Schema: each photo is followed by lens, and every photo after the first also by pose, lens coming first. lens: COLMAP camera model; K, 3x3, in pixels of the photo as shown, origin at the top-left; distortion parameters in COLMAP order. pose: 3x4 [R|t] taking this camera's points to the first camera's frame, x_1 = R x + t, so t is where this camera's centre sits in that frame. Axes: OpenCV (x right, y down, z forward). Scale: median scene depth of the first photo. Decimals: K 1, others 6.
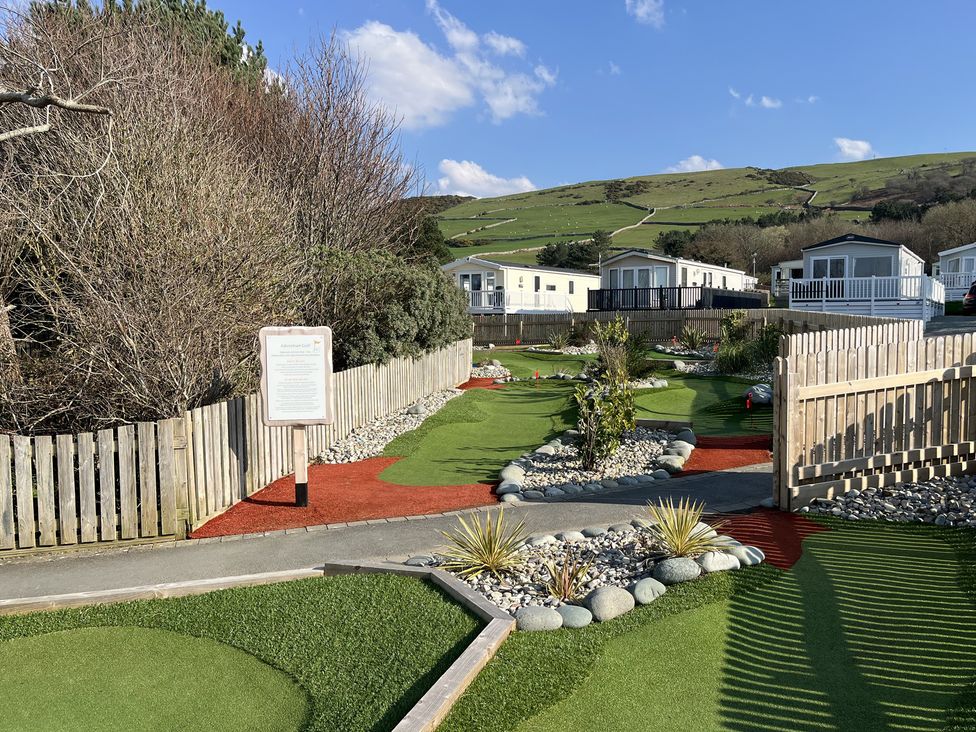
lens RADIAL K [[821.4, 0, 536.6], [0, 821.4, 380.7], [0, 0, 1]] dist [0.030543, -0.017196]
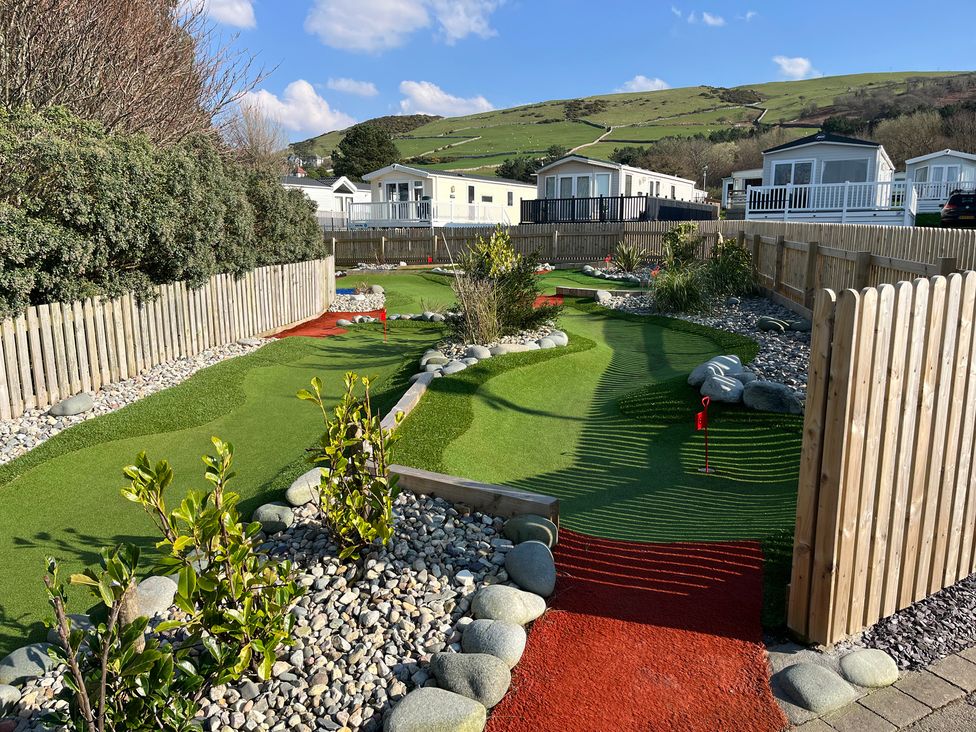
lens RADIAL K [[738.4, 0, 484.0], [0, 738.4, 371.8], [0, 0, 1]] dist [0.057393, -0.081761]
pose [[0.999730, 0.005491, -0.022557, 0.039293], [-0.002965, 0.993867, 0.110538, -0.012035], [0.023026, -0.110442, 0.993616, 0.158921]]
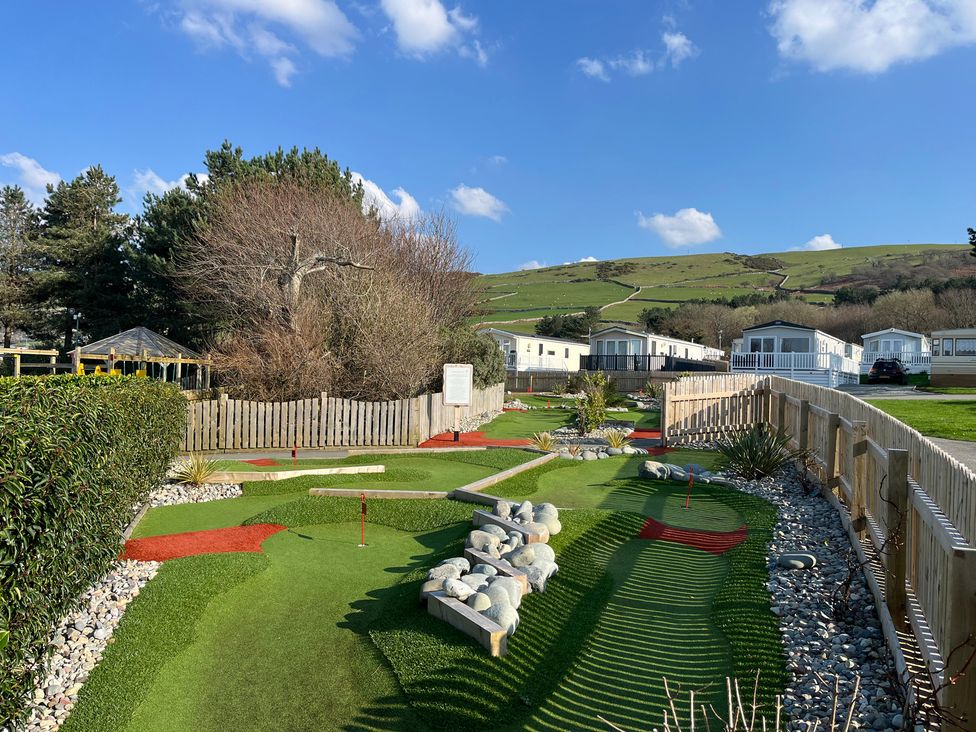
lens RADIAL K [[738.4, 0, 480.1], [0, 738.4, 370.4], [0, 0, 1]] dist [0.057393, -0.081761]
pose [[0.997007, 0.033450, -0.069695, -0.014546], [-0.039472, 0.995434, -0.086905, 0.023768], [0.066470, 0.089396, 0.993776, -0.194172]]
